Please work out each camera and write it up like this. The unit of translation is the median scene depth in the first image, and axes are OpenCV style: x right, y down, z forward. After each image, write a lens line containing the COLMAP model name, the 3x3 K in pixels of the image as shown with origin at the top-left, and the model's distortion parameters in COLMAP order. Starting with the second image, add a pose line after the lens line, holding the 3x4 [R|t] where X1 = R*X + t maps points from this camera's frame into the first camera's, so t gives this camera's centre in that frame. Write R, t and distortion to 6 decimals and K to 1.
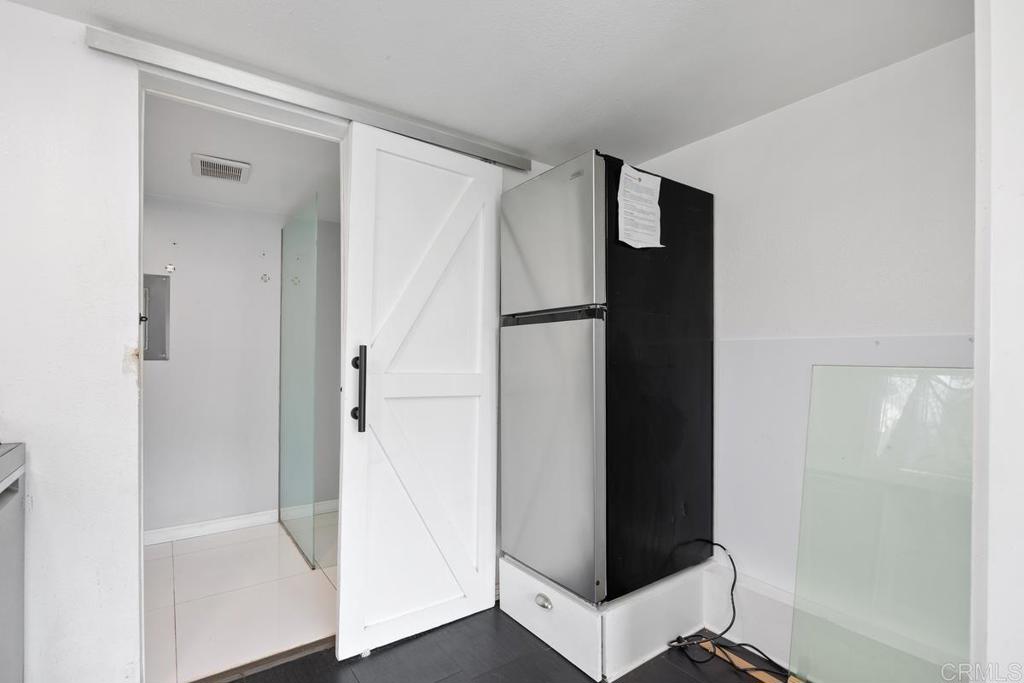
lens RADIAL K [[485.0, 0, 509.7], [0, 485.0, 353.7], [0, 0, 1]] dist [-0.004135, -0.000902]
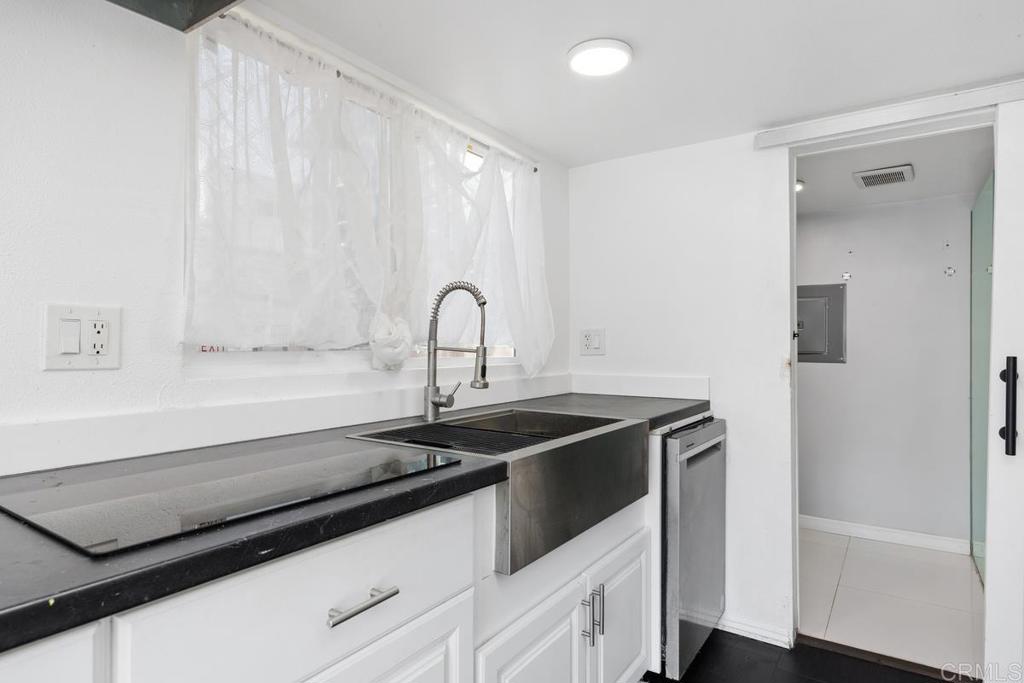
lens RADIAL K [[567.5, 0, 512.0], [0, 567.5, 341.5], [0, 0, 1]] dist [-0.000028, 0.000424]
pose [[0.355627, -0.011684, -0.934555, 0.331639], [-0.000040, 0.999922, -0.012516, -0.030747], [0.934628, 0.004488, 0.355599, -0.207727]]
